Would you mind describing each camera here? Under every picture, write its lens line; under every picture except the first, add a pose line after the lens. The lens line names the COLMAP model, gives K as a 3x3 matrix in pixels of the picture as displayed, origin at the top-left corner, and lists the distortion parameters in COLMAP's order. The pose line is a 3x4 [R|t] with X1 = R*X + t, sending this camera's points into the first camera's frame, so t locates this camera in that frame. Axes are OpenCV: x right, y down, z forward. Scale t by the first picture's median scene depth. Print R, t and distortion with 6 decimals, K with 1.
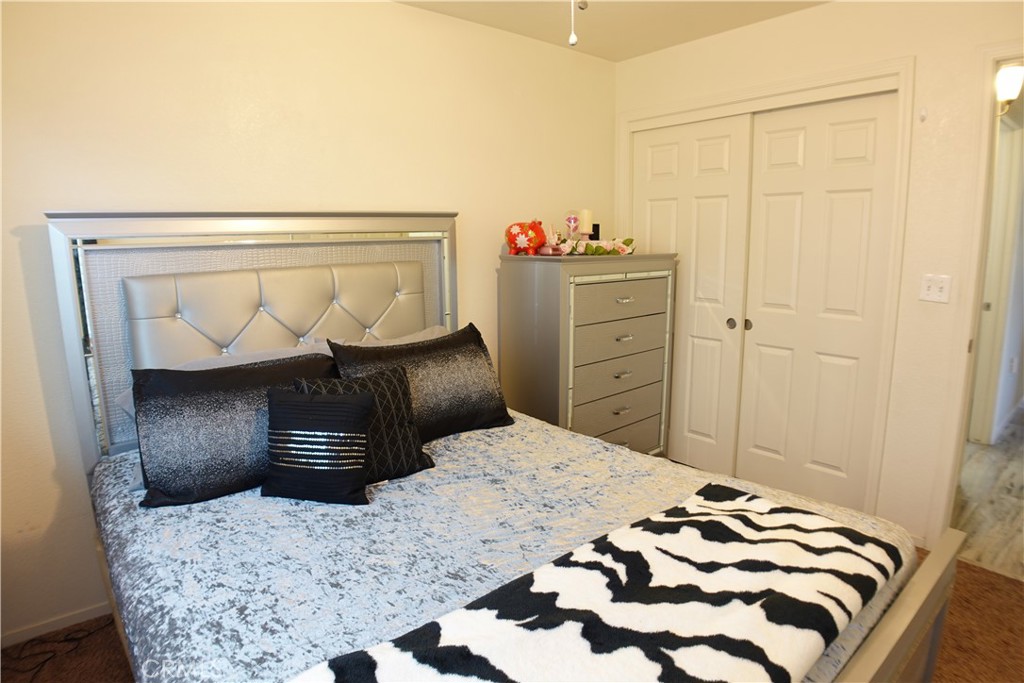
lens RADIAL K [[582.0, 0, 509.5], [0, 582.0, 343.5], [0, 0, 1]] dist [-0.101666, 0.020809]
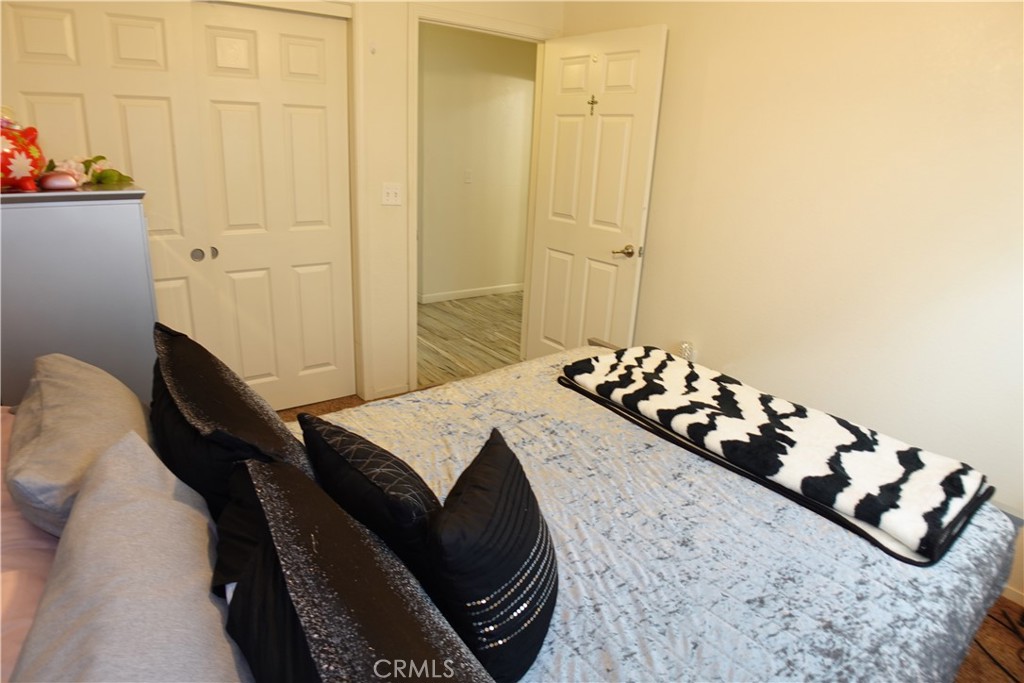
lens RADIAL K [[582.0, 0, 509.5], [0, 582.0, 343.5], [0, 0, 1]] dist [-0.101666, 0.020809]
pose [[0.056781, -0.308136, 0.949646, -0.632010], [0.128775, 0.945496, 0.299089, -0.150889], [-0.990047, 0.105308, 0.093366, 0.708818]]
